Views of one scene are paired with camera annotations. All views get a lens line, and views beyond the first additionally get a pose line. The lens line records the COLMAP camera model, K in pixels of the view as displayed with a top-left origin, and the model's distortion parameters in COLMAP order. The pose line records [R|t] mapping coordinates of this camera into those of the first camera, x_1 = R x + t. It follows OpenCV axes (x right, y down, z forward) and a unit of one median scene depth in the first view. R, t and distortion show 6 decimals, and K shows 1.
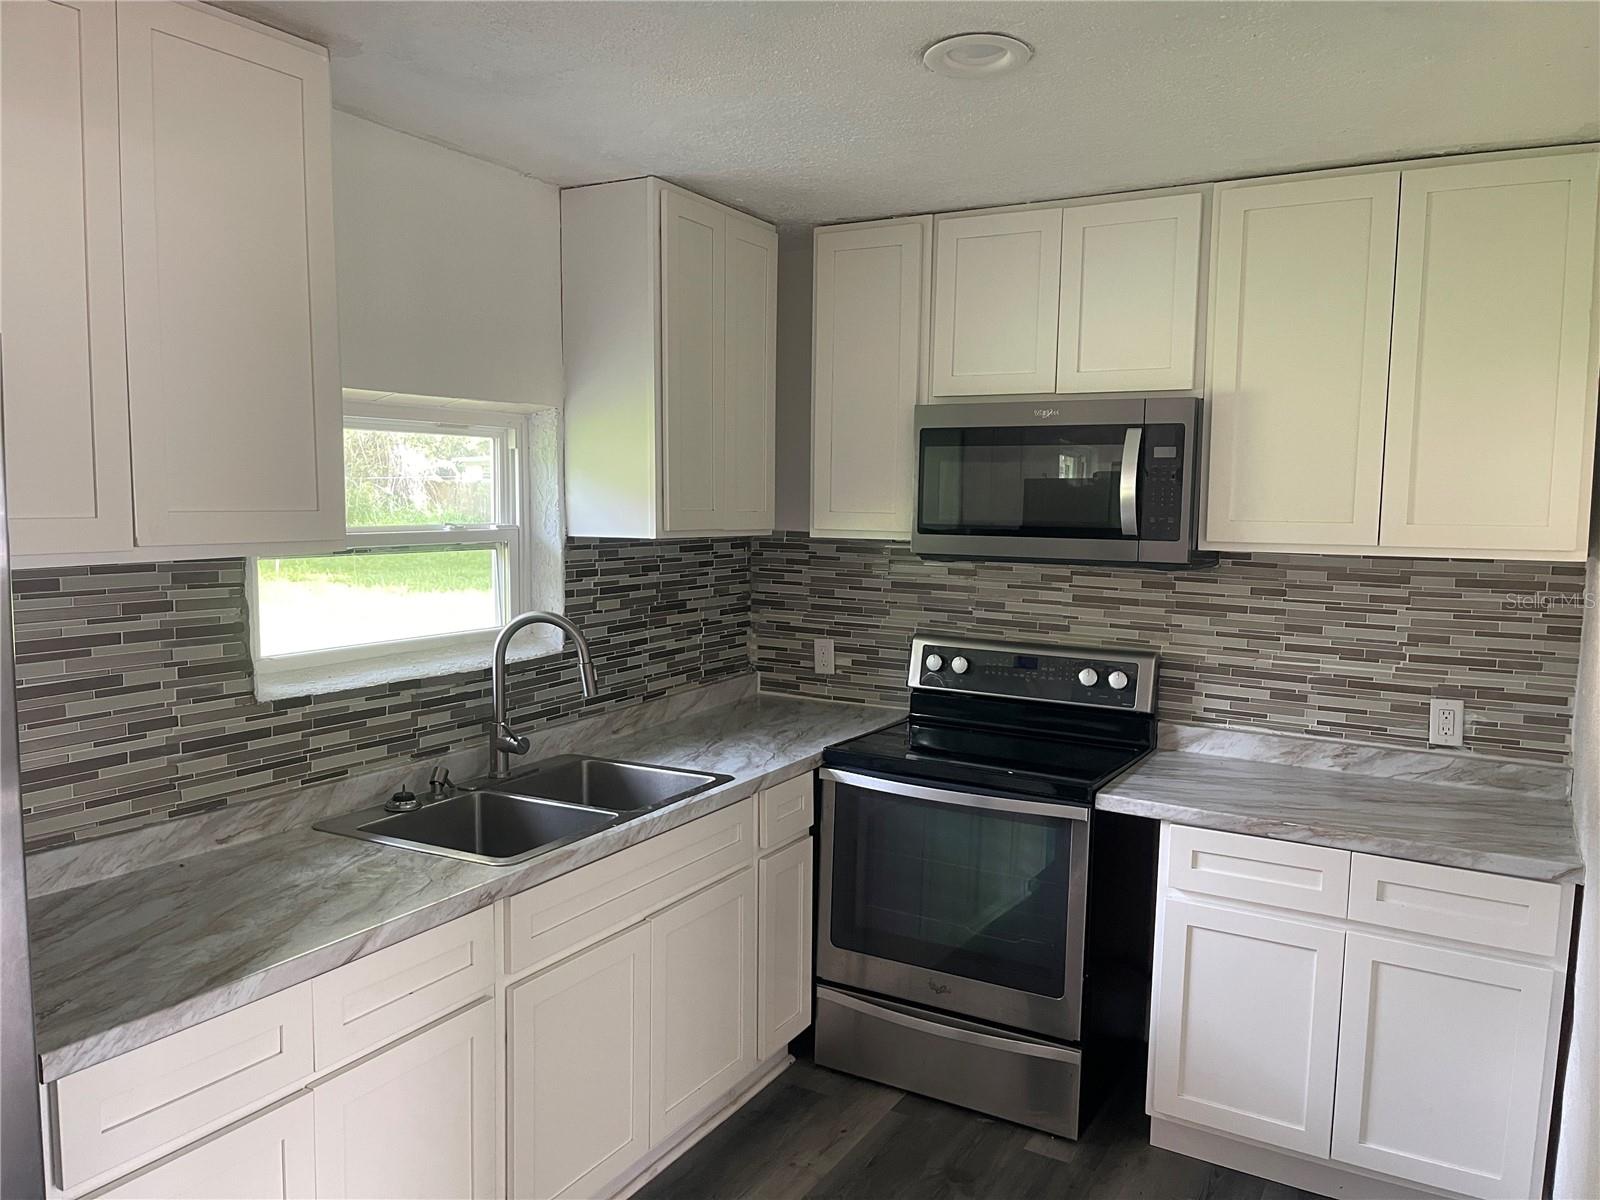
lens RADIAL K [[1206.3, 0, 816.9], [0, 1206.3, 616.1], [0, 0, 1]] dist [0.065292, -0.061682]
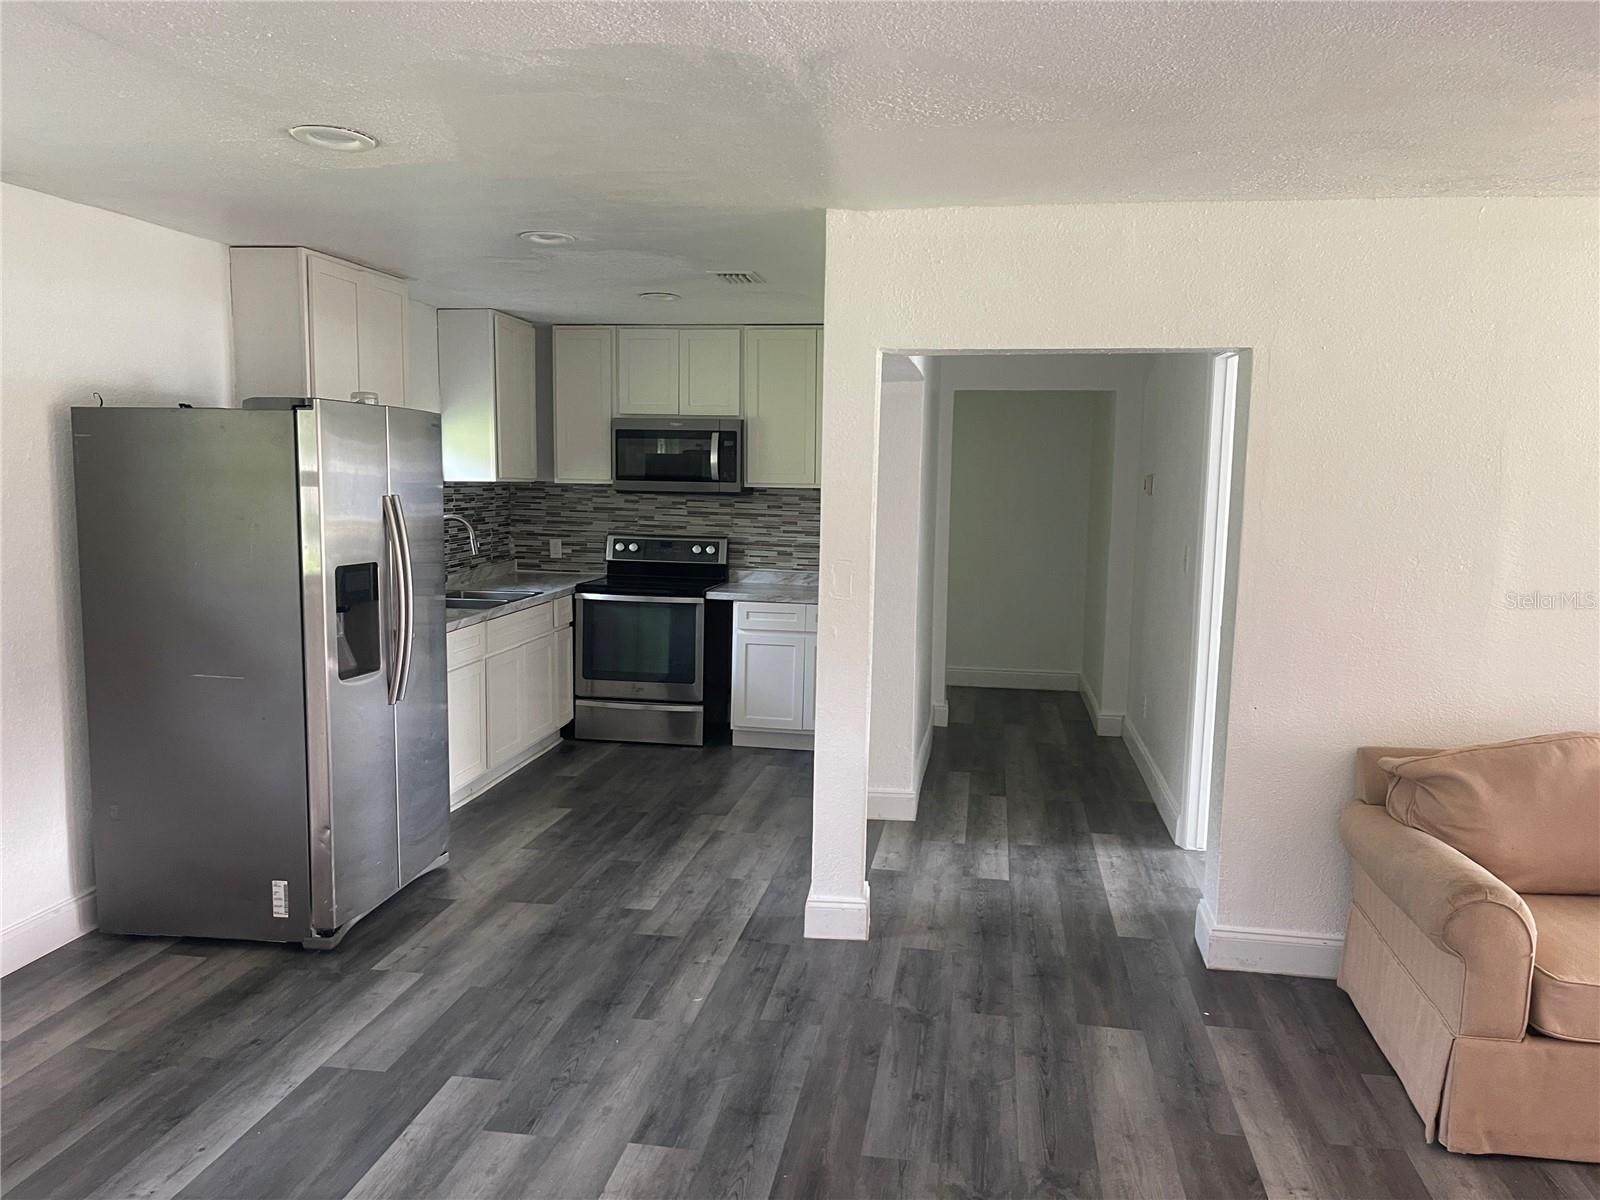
lens RADIAL K [[1206.2, 0, 796.7], [0, 1206.2, 612.7], [0, 0, 1]] dist [0.102780, -0.143647]
pose [[0.938230, -0.040460, 0.343637, -0.353994], [0.033572, 0.999099, 0.025974, 0.117152], [-0.344379, -0.012833, 0.938743, -1.077780]]
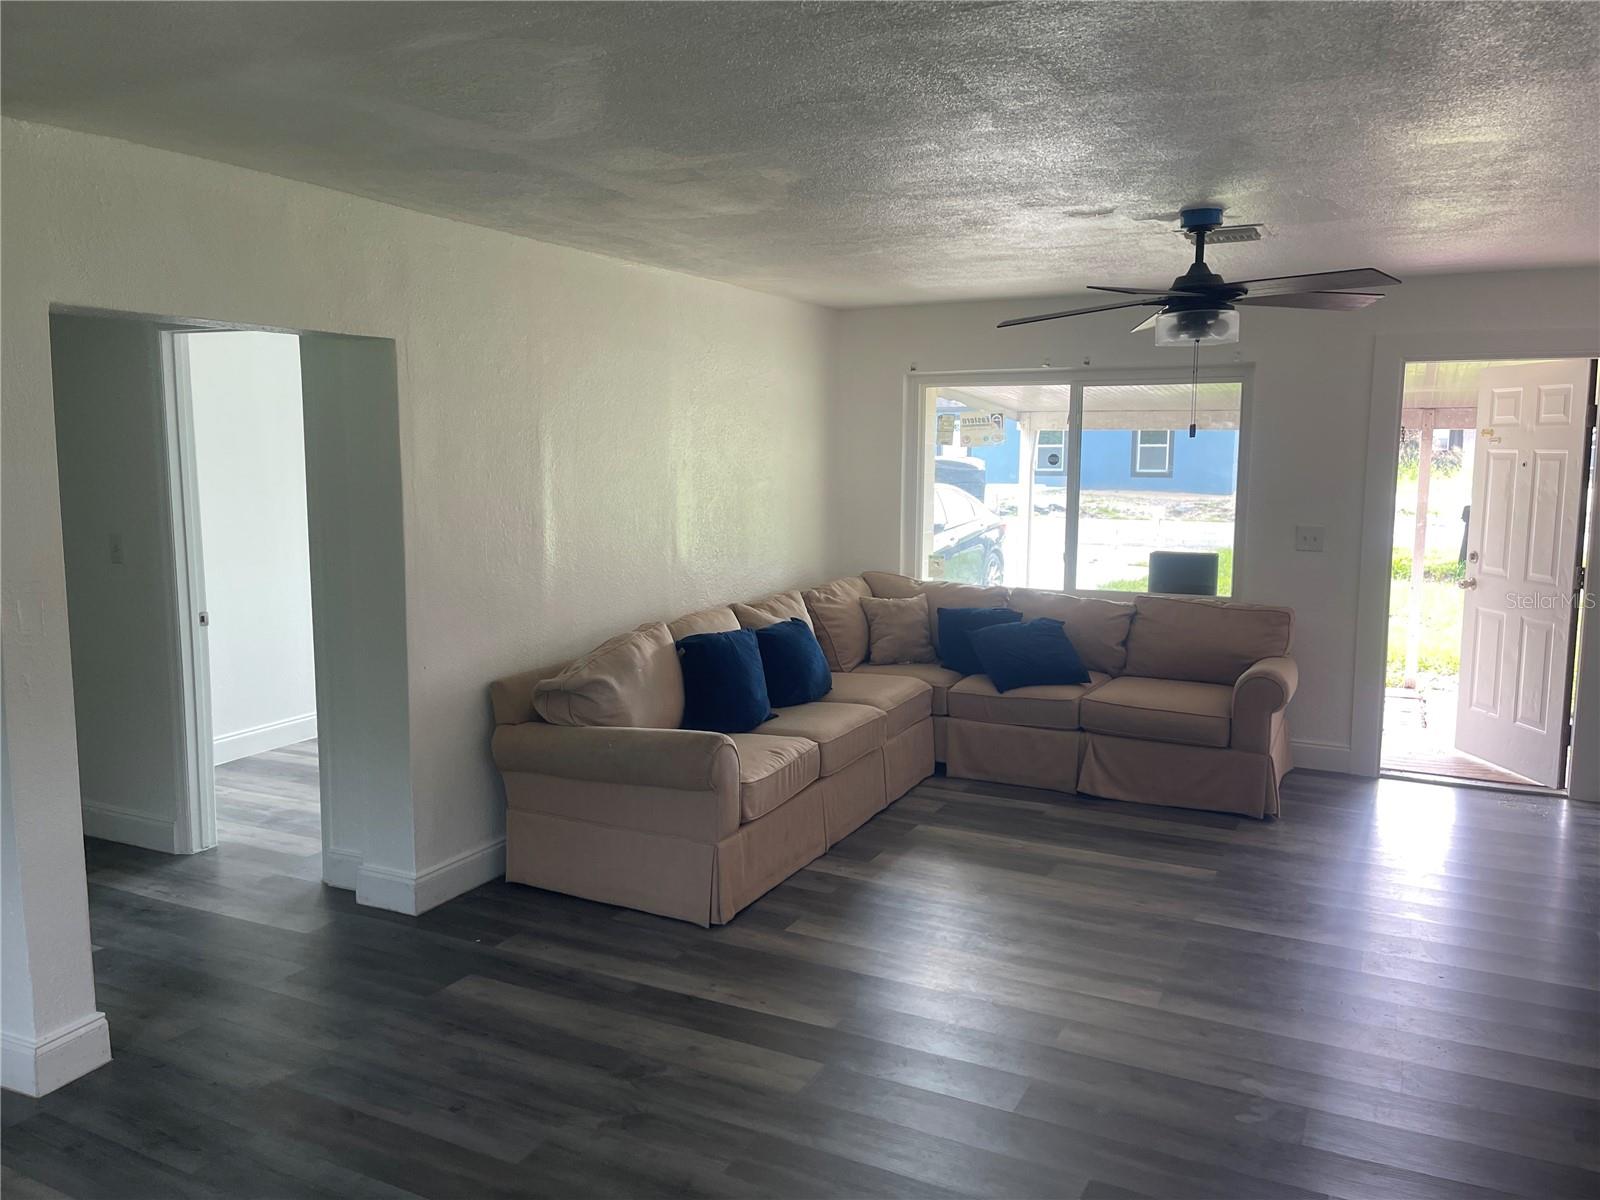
lens RADIAL K [[1202.1, 0, 804.5], [0, 1202.1, 594.2], [0, 0, 1]] dist [0.090641, -0.119424]
pose [[-0.047921, -0.135248, 0.989652, -0.811066], [0.108882, 0.984179, 0.139773, 0.043532], [-0.992899, 0.114454, -0.032437, -0.510311]]
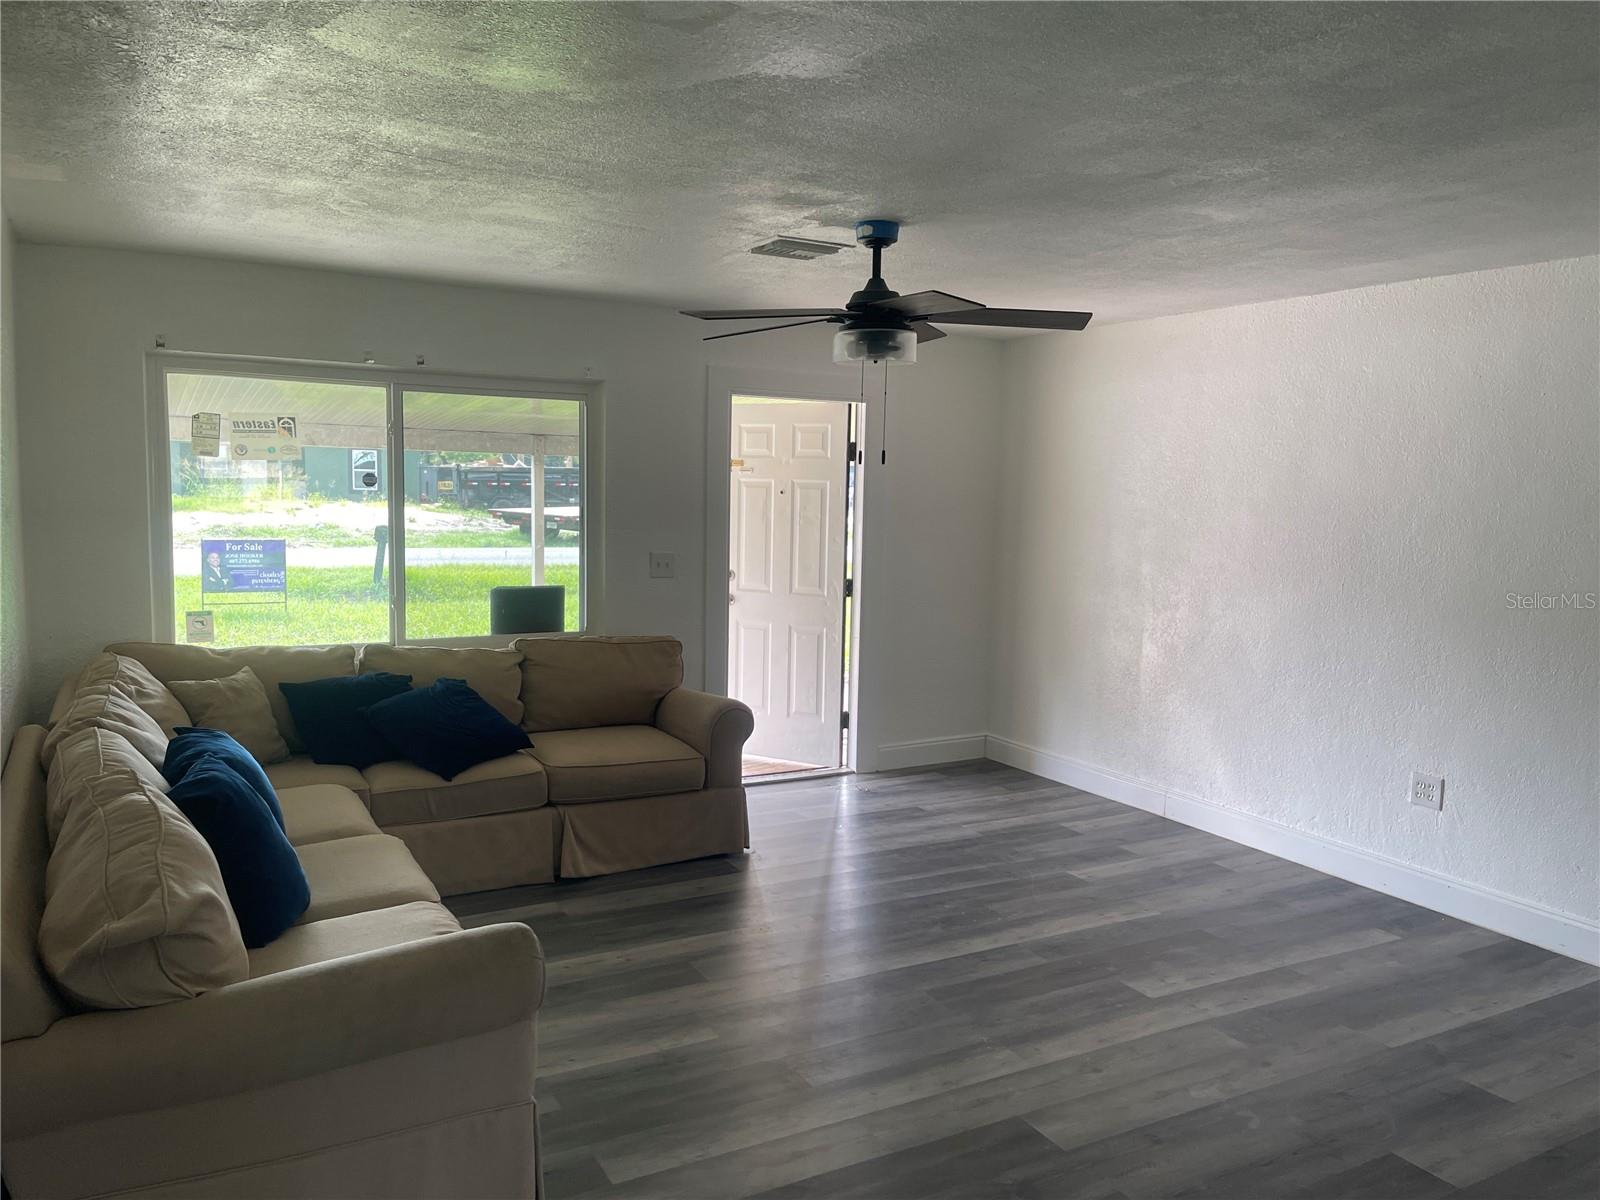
lens RADIAL K [[1204.4, 0, 800.0], [0, 1204.4, 600.0], [0, 0, 1]] dist [0.083818, -0.112957]
pose [[-0.853798, -0.084808, 0.513650, -0.144492], [0.022961, 0.979548, 0.199897, -0.003736], [-0.520098, 0.182465, -0.834389, 0.059969]]
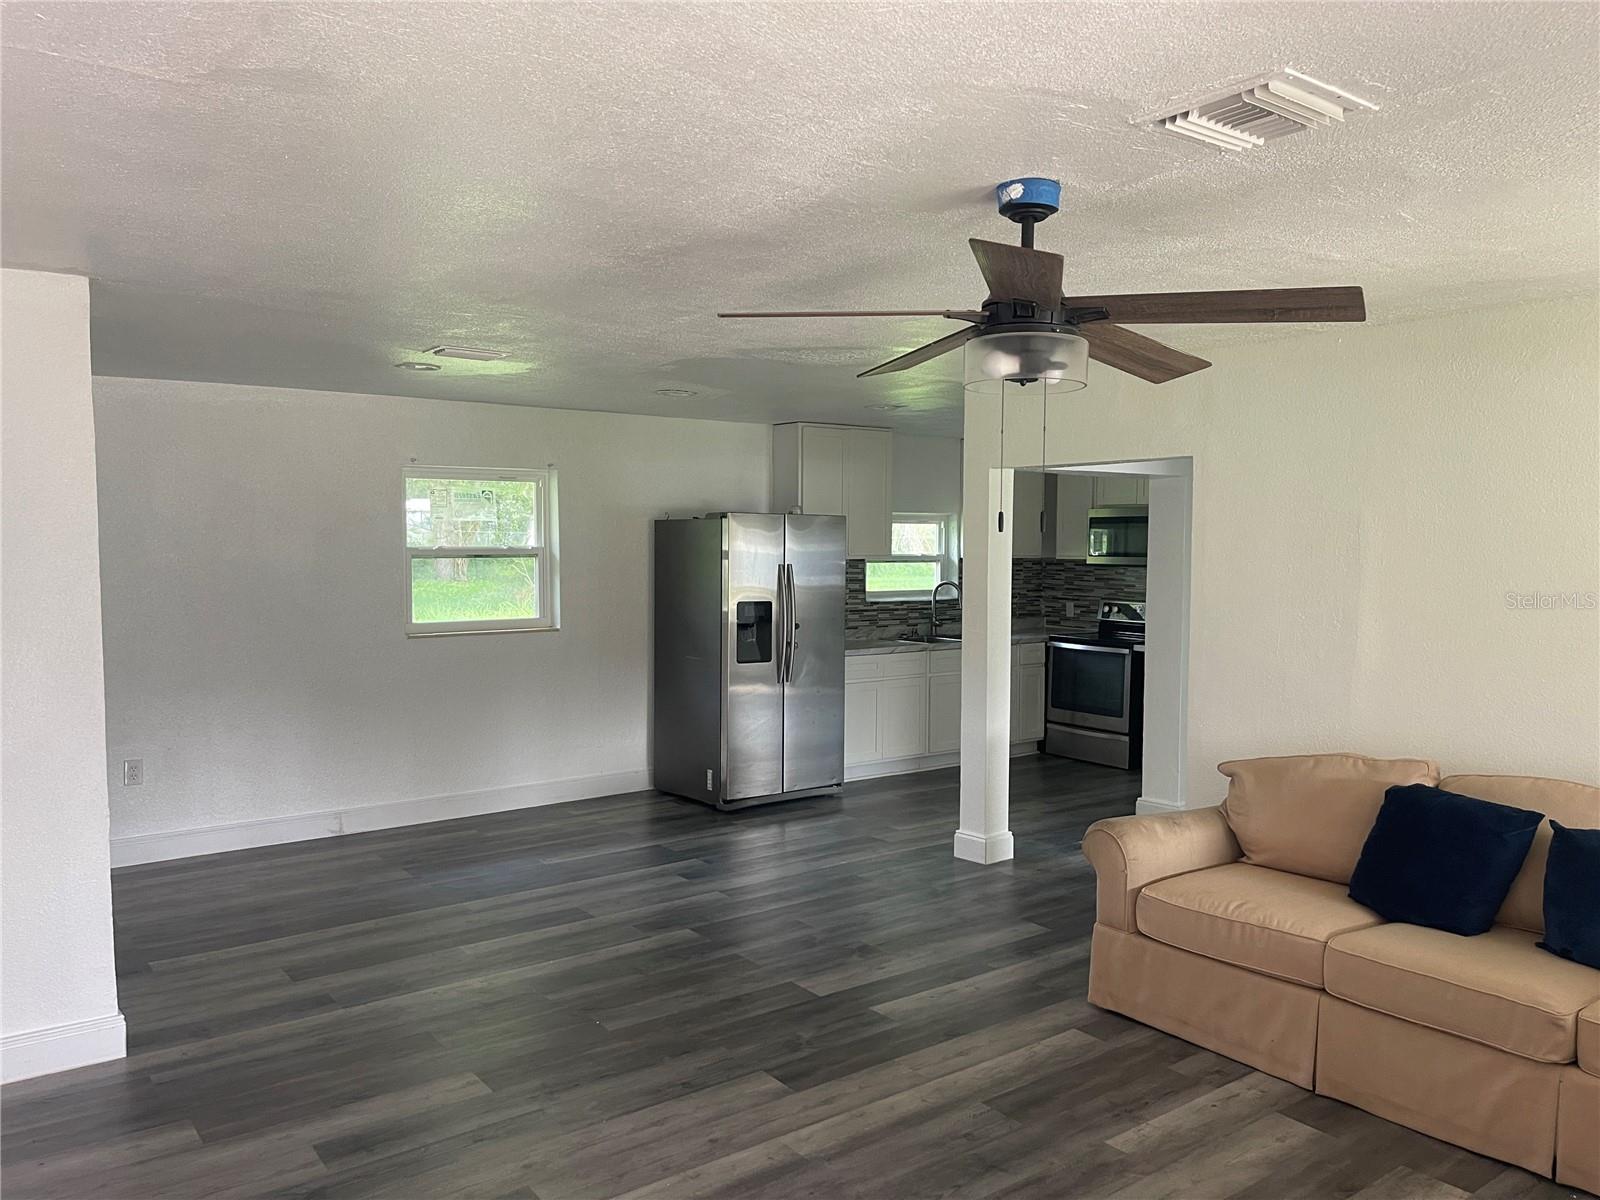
lens RADIAL K [[1206.0, 0, 797.5], [0, 1206.0, 609.2], [0, 0, 1]] dist [0.081585, -0.116768]
pose [[0.915410, 0.013072, -0.402310, 0.582729], [-0.033718, 0.998450, -0.044280, 0.191881], [0.401108, 0.054099, 0.914432, -1.730301]]
